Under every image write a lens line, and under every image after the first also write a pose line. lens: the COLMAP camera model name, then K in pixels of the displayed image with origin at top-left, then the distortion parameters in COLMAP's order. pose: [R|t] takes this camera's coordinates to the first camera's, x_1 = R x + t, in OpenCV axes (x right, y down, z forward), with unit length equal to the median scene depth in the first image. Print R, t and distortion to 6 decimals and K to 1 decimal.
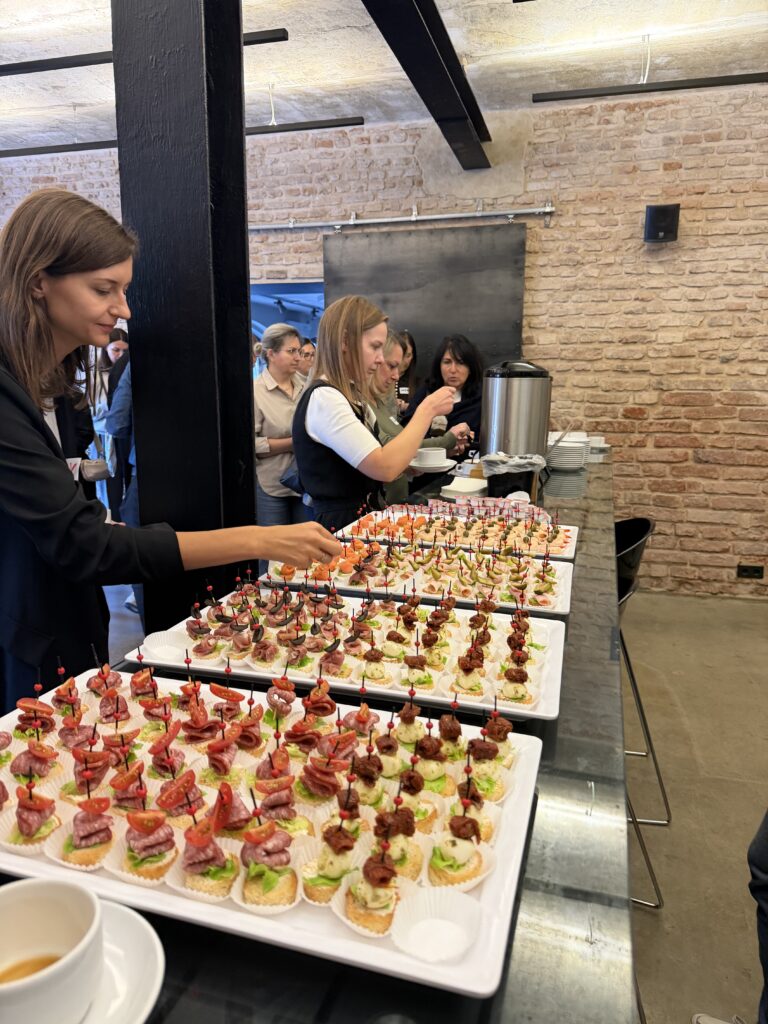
lens RADIAL K [[712.5, 0, 379.5], [0, 712.5, 503.6], [0, 0, 1]] dist [0.075505, -0.094906]
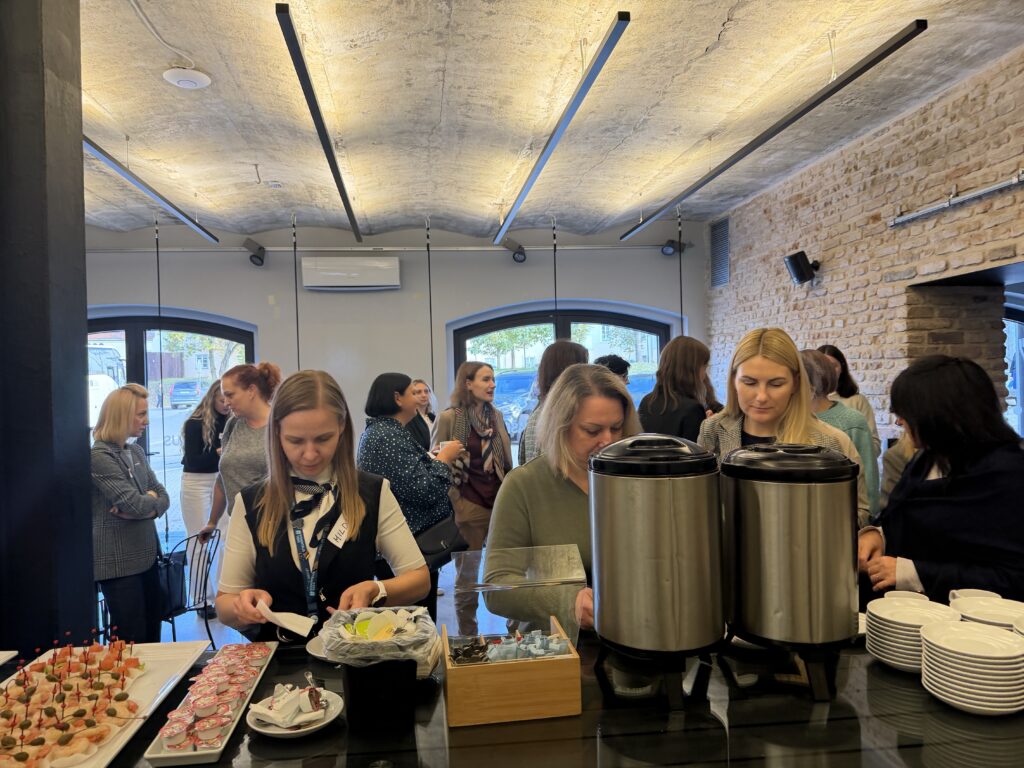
lens RADIAL K [[712.5, 0, 518.6], [0, 712.5, 384.0], [0, 0, 1]] dist [0.075505, -0.094906]
pose [[0.393384, -0.009570, -0.919324, 0.369914], [-0.129015, 0.989477, -0.065506, -0.117975], [0.910277, 0.144376, 0.388010, 0.425371]]
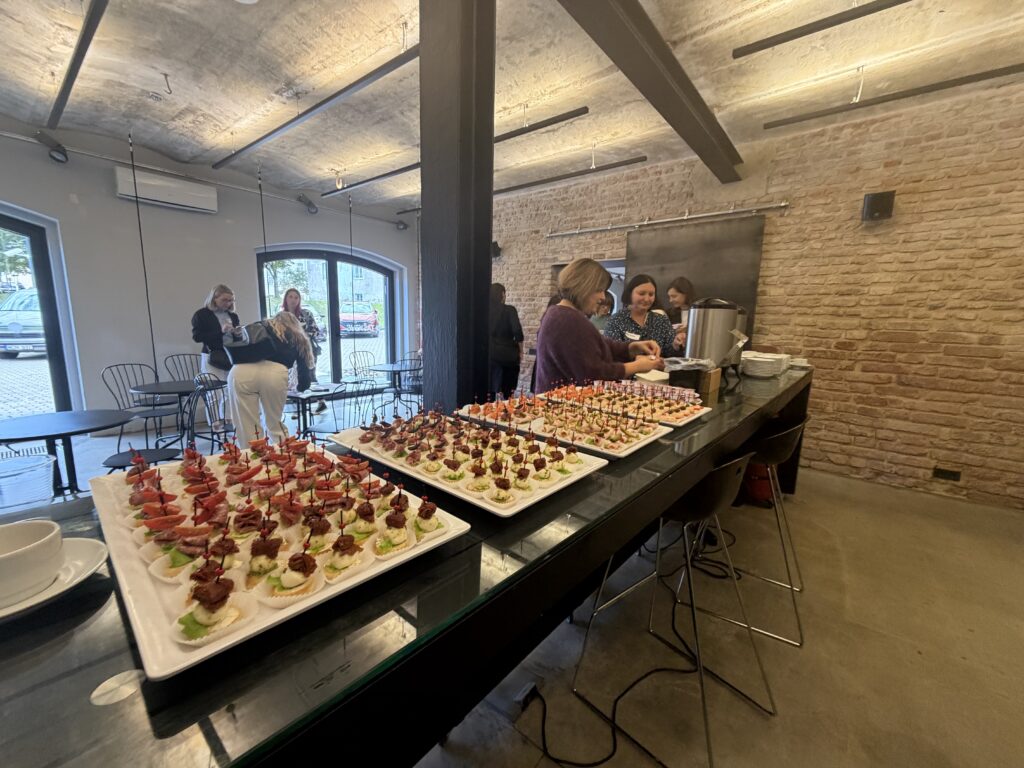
lens RADIAL K [[406.2, 0, 508.3], [0, 406.2, 381.6], [0, 0, 1]] dist [0.007429, -0.000405]
pose [[0.920884, 0.081837, -0.381149, 0.065838], [-0.091174, 0.995814, -0.006471, 0.006986], [0.379024, 0.040710, 0.924491, 0.037988]]
